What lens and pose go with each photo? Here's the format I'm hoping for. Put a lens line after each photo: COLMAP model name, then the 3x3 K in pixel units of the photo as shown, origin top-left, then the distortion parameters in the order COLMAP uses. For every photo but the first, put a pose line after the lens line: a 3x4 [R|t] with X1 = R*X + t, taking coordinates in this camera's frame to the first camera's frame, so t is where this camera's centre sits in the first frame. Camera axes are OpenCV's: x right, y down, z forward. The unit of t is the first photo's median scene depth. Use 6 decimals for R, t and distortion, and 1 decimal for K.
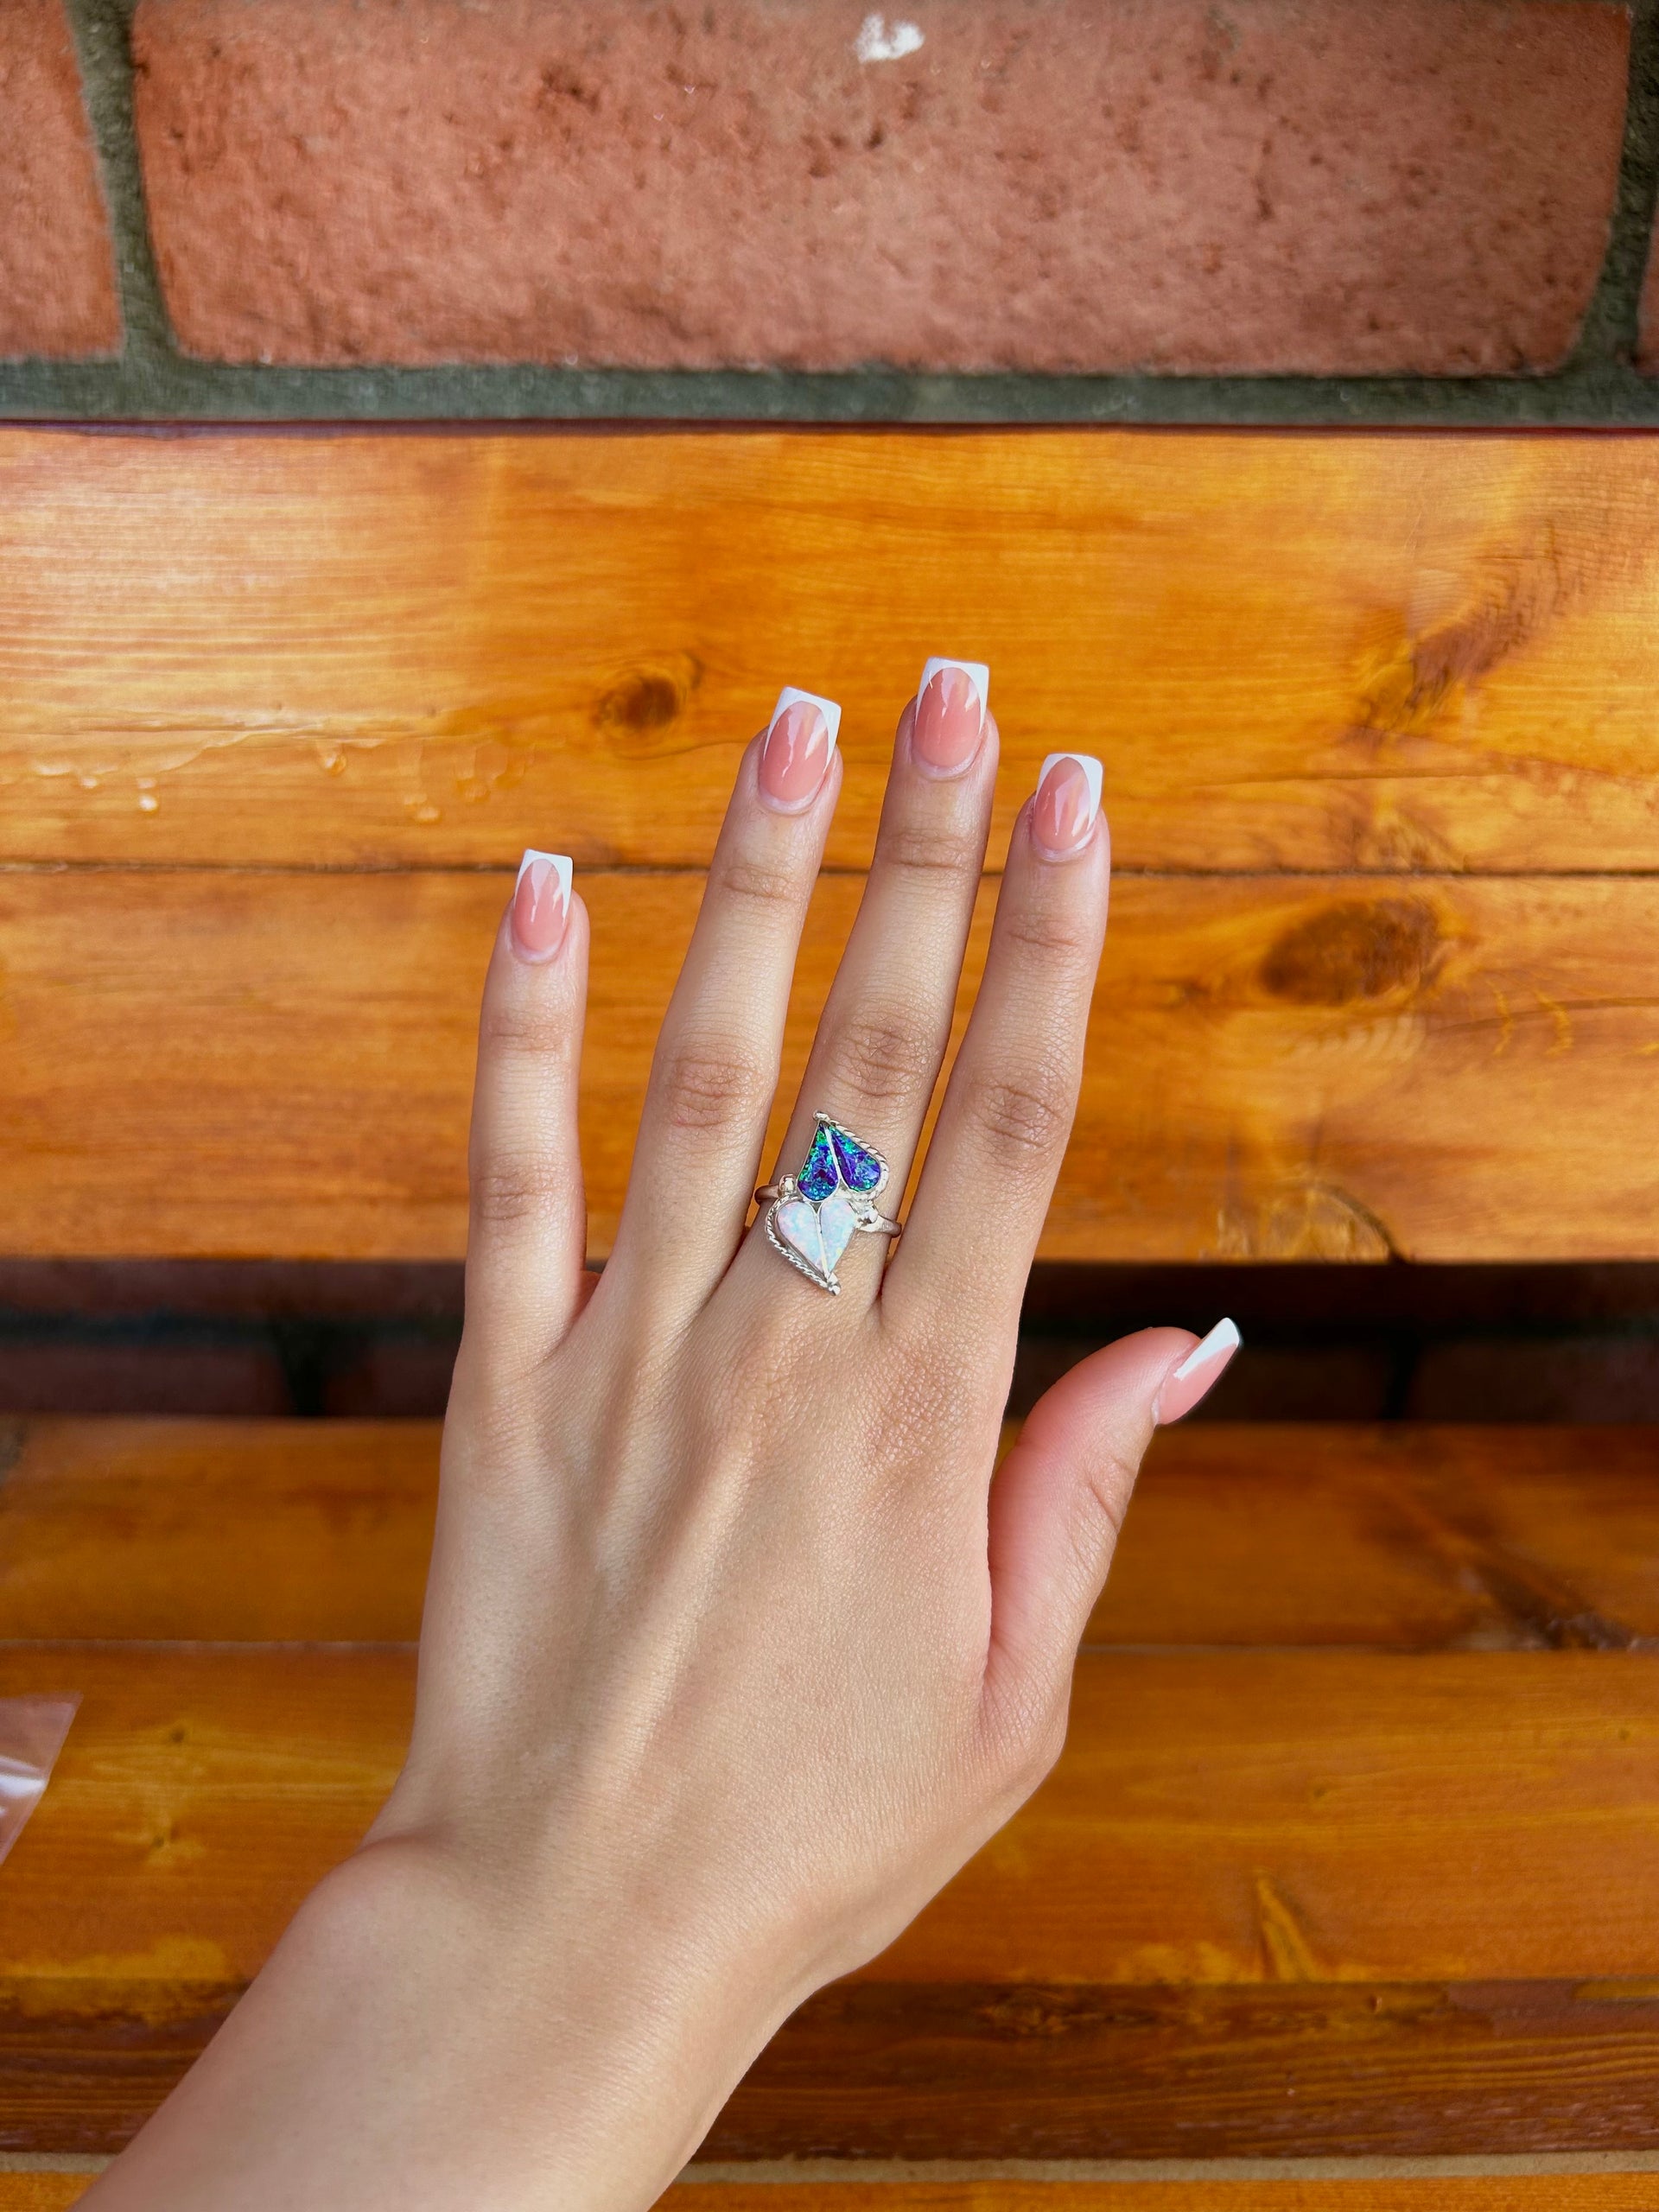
lens RADIAL K [[1678.3, 0, 824.4], [0, 1678.3, 1096.1], [0, 0, 1]] dist [0.013410, -0.032760]
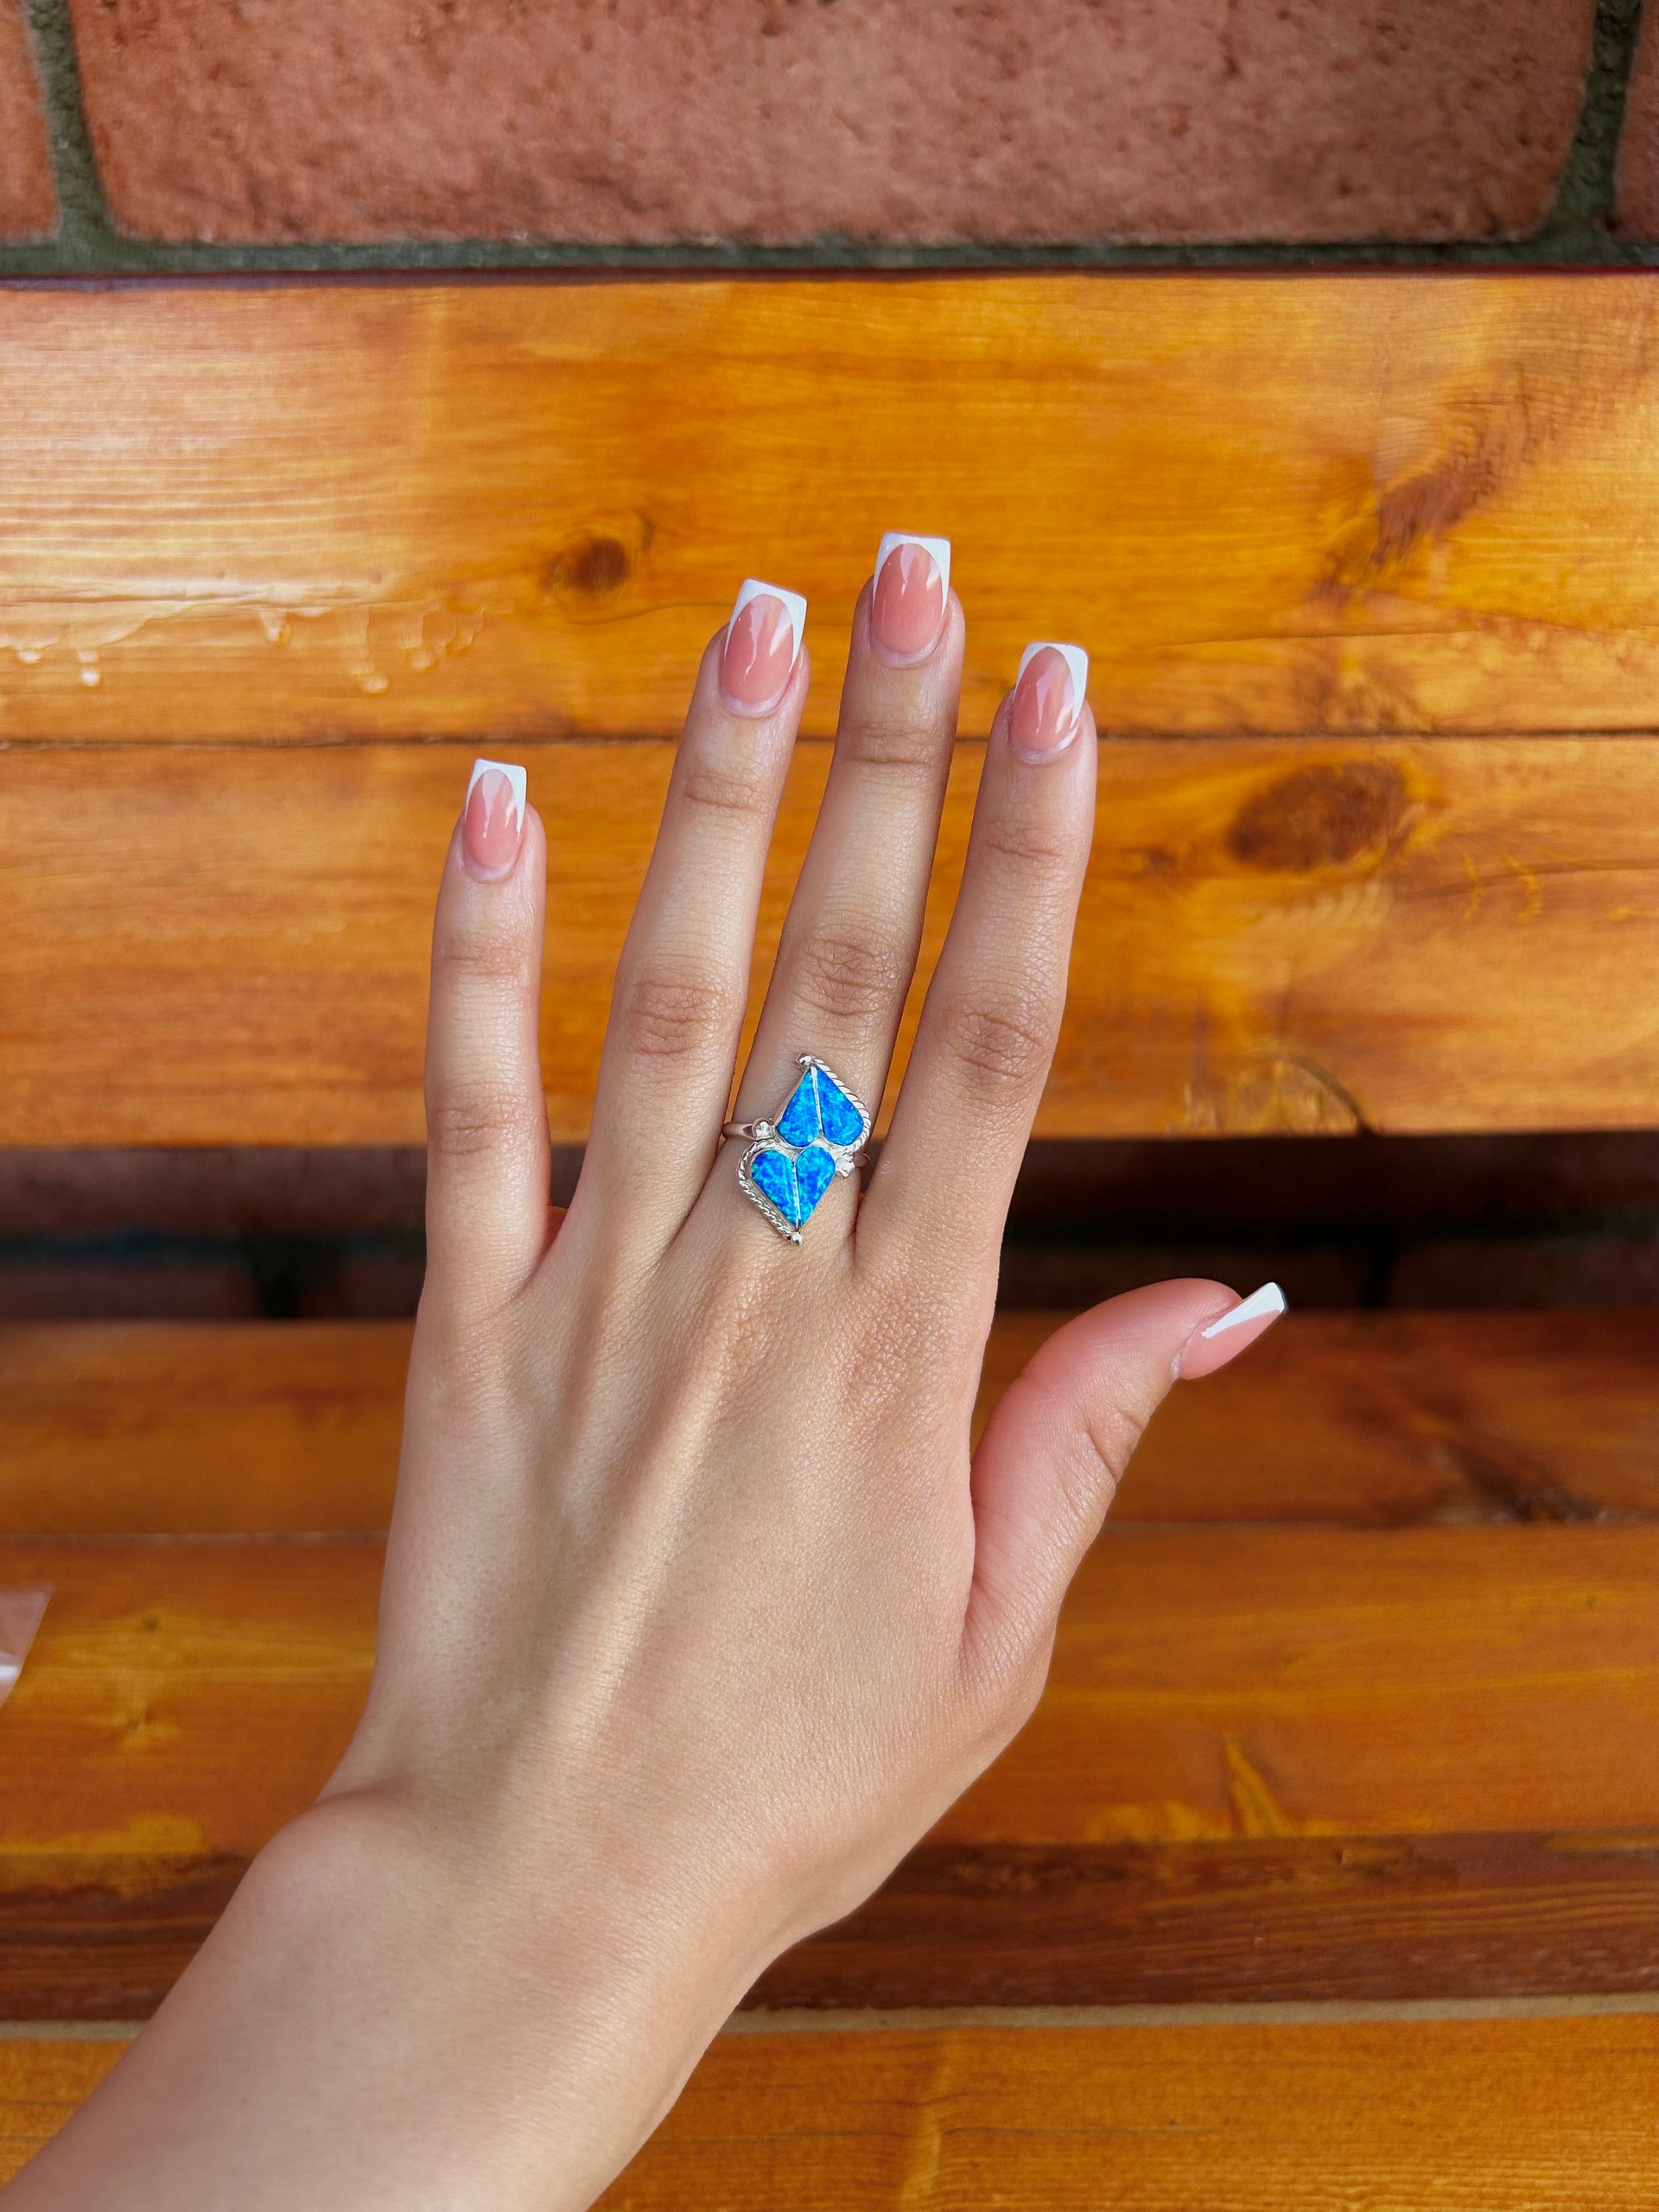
lens RADIAL K [[1678.3, 0, 820.0], [0, 1678.3, 1116.0], [0, 0, 1]] dist [0.013410, -0.032760]
pose [[0.999888, -0.013879, 0.005511, 0.013169], [0.013642, 0.999070, 0.040901, 0.044494], [-0.006074, -0.040821, 0.999148, 0.009353]]
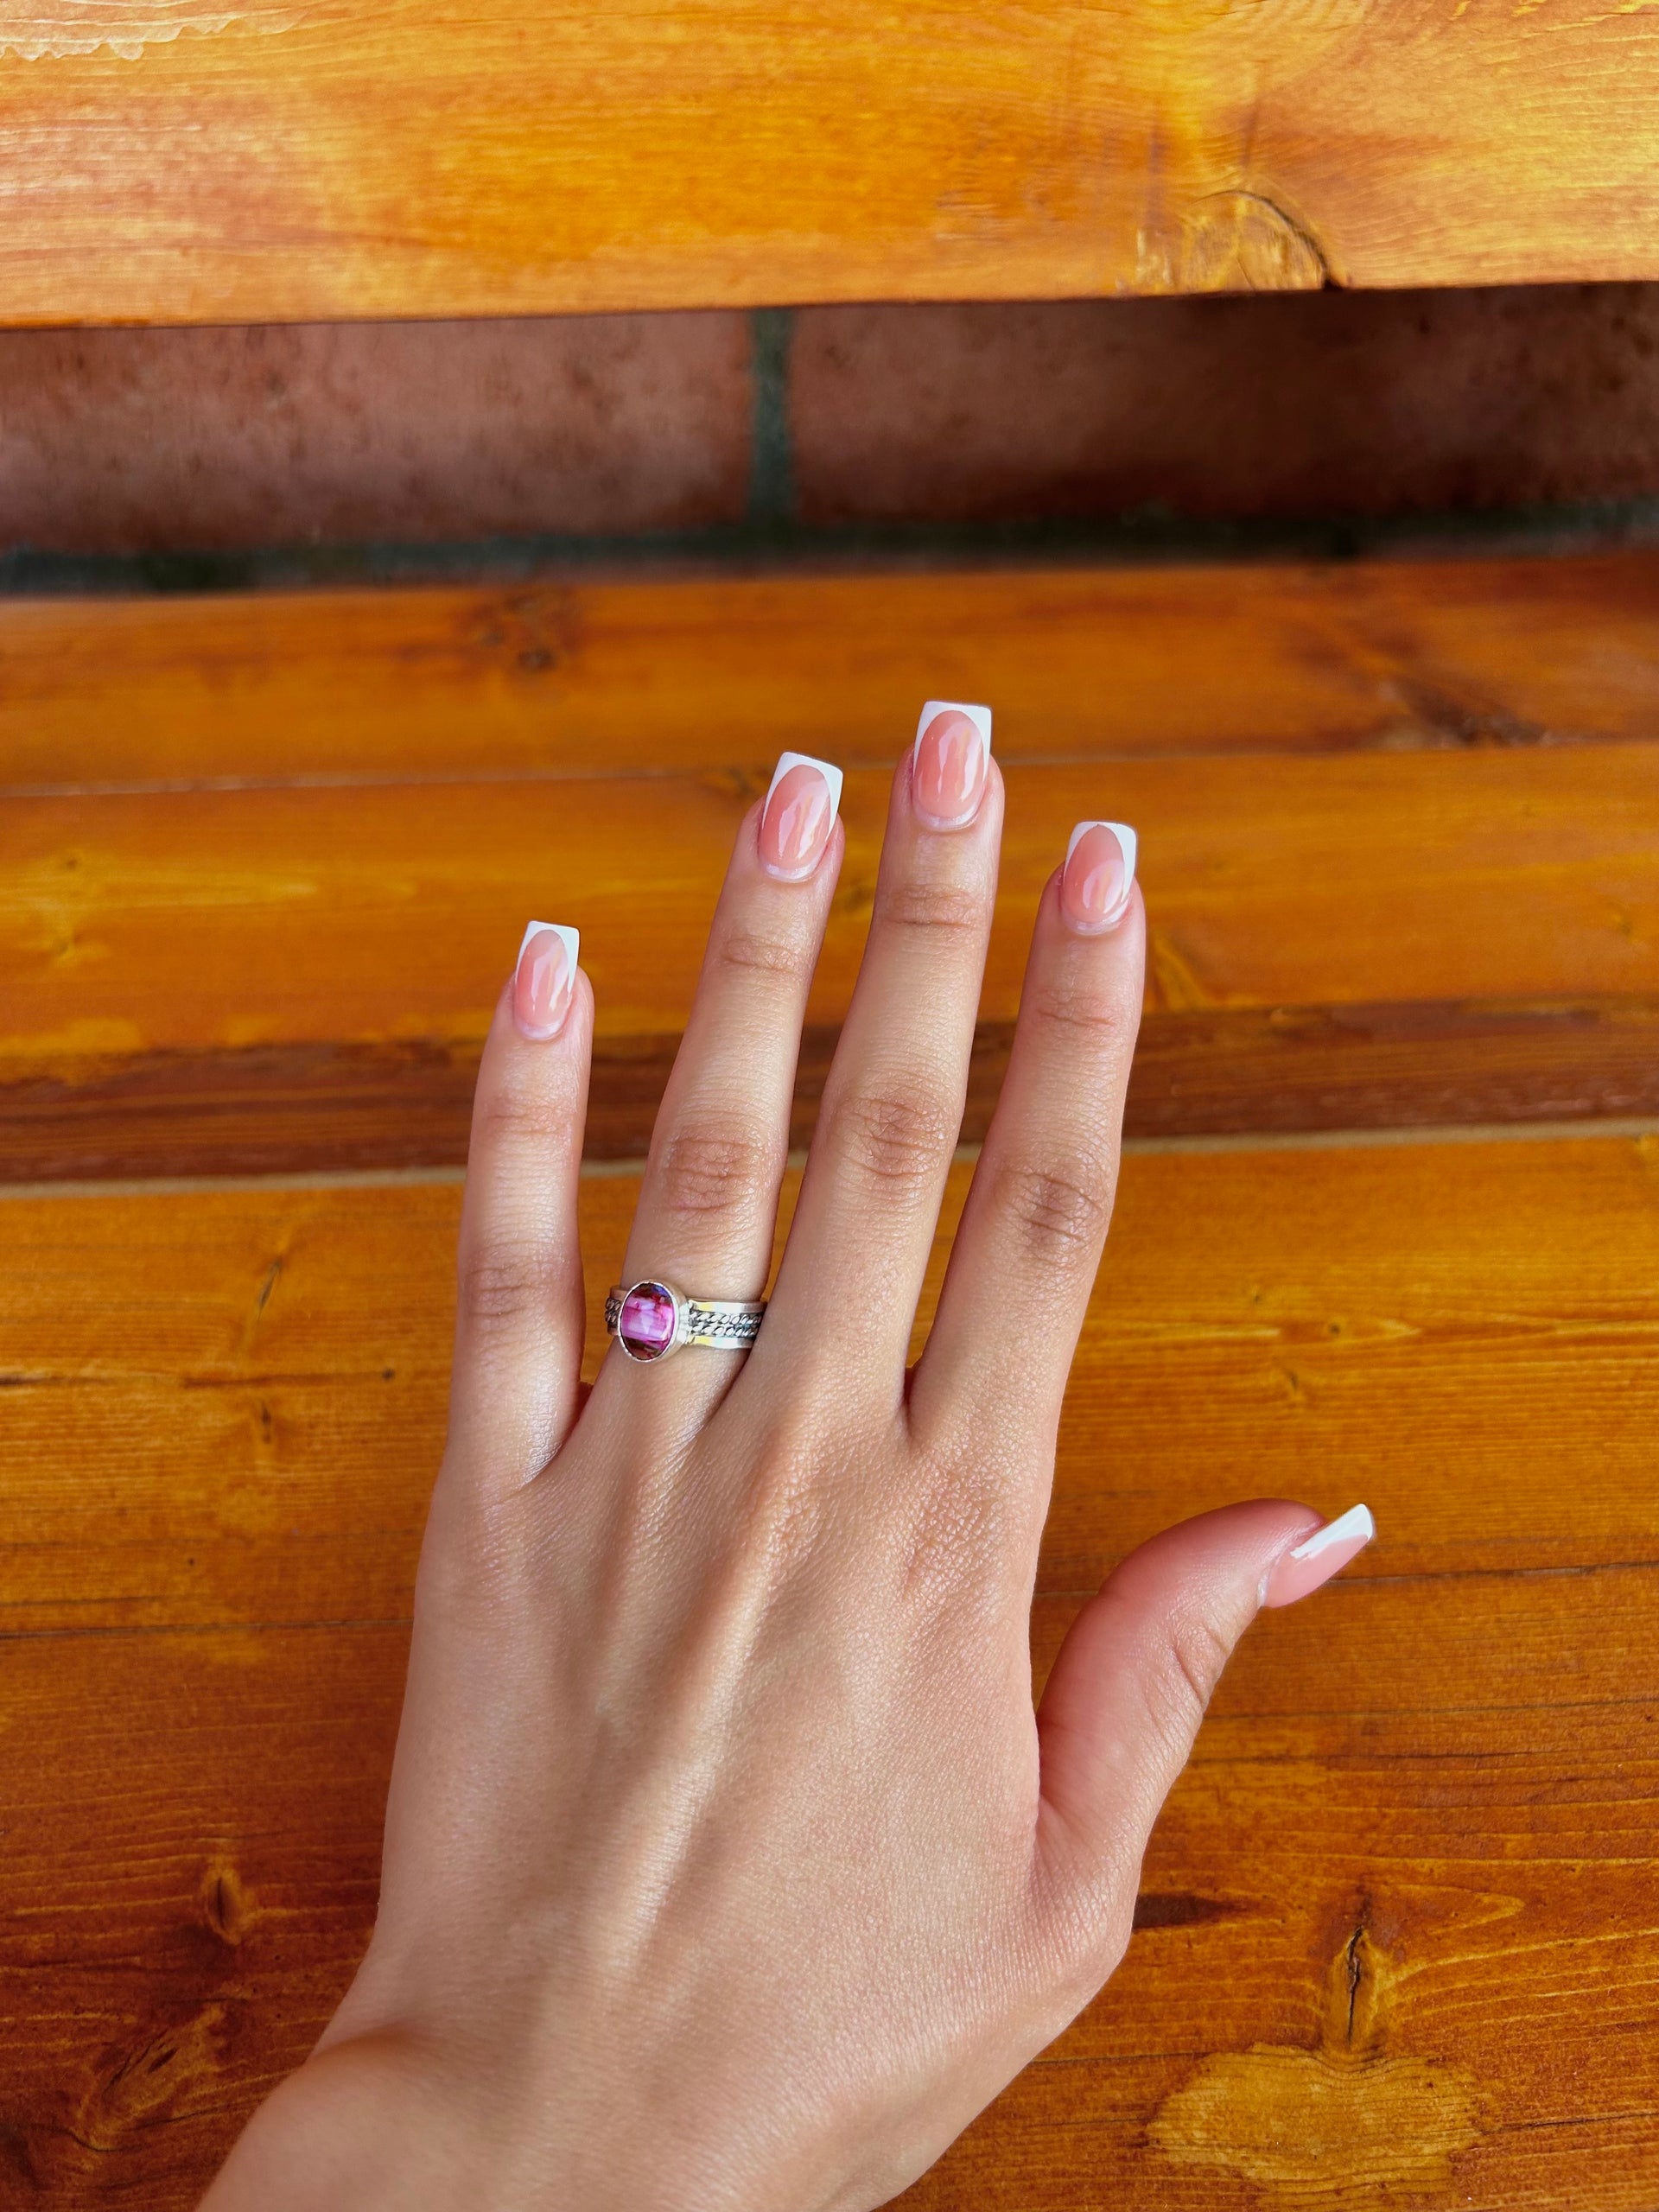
lens RADIAL K [[1678.3, 0, 804.9], [0, 1678.3, 1083.9], [0, 0, 1]] dist [0.013410, -0.032760]
pose [[0.999134, -0.039747, 0.012266, 0.029883], [0.033767, 0.947203, 0.318853, 0.213044], [-0.024292, -0.318163, 0.947725, 0.013182]]
